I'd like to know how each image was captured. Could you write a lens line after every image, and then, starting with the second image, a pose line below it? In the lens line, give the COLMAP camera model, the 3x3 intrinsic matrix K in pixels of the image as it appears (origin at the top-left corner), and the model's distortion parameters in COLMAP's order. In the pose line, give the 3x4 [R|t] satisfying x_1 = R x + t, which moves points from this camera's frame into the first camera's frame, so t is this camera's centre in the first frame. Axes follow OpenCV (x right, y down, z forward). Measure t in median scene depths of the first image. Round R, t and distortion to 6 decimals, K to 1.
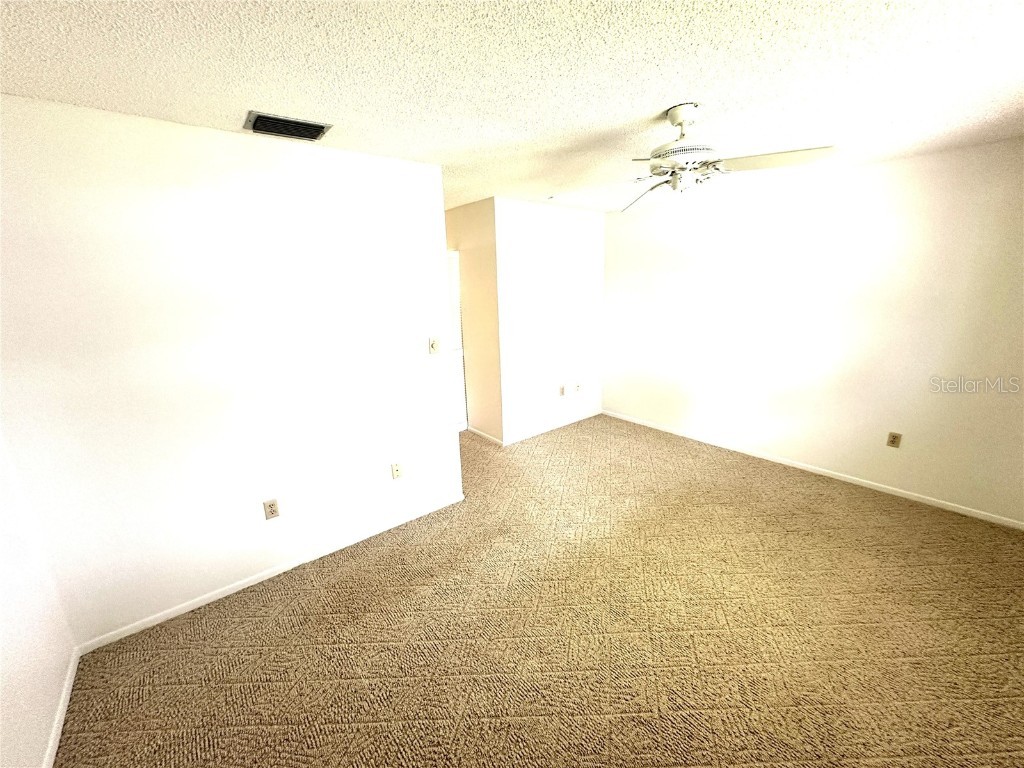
lens RADIAL K [[407.7, 0, 511.6], [0, 407.7, 382.4], [0, 0, 1]] dist [-0.004924, 0.000939]
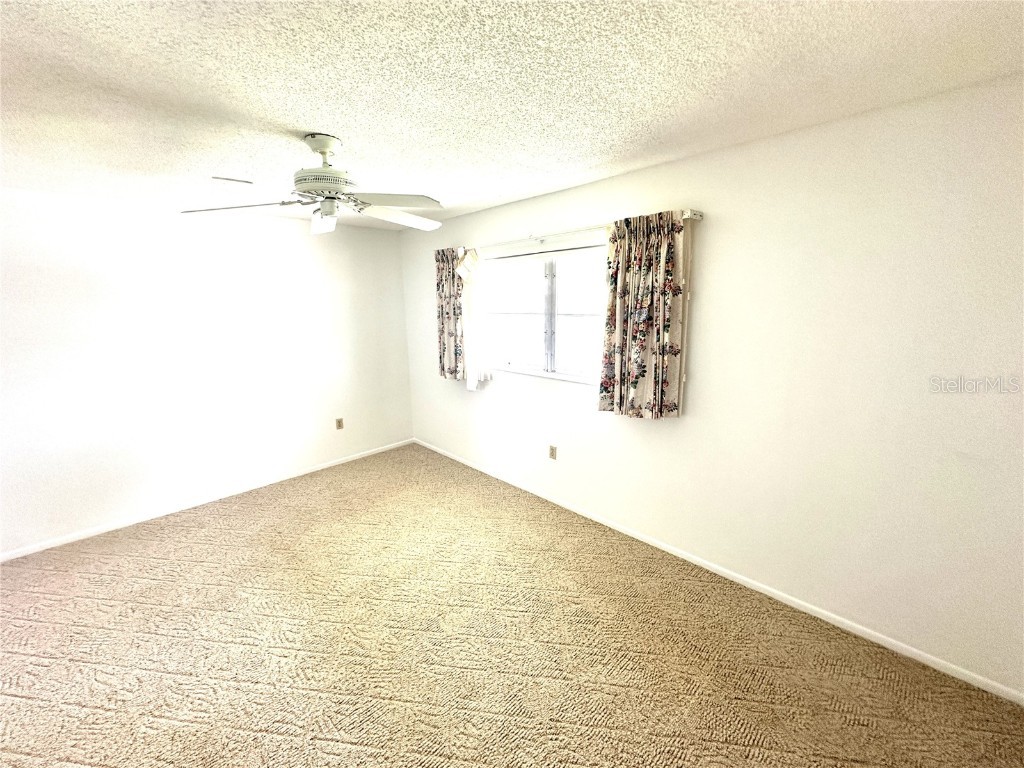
lens RADIAL K [[407.7, 0, 511.6], [0, 407.7, 382.4], [0, 0, 1]] dist [-0.004924, 0.000939]
pose [[-0.101563, -0.166639, 0.980773, -0.671041], [0.253601, 0.948964, 0.187496, -0.153162], [-0.961962, 0.267768, -0.054120, 0.705037]]
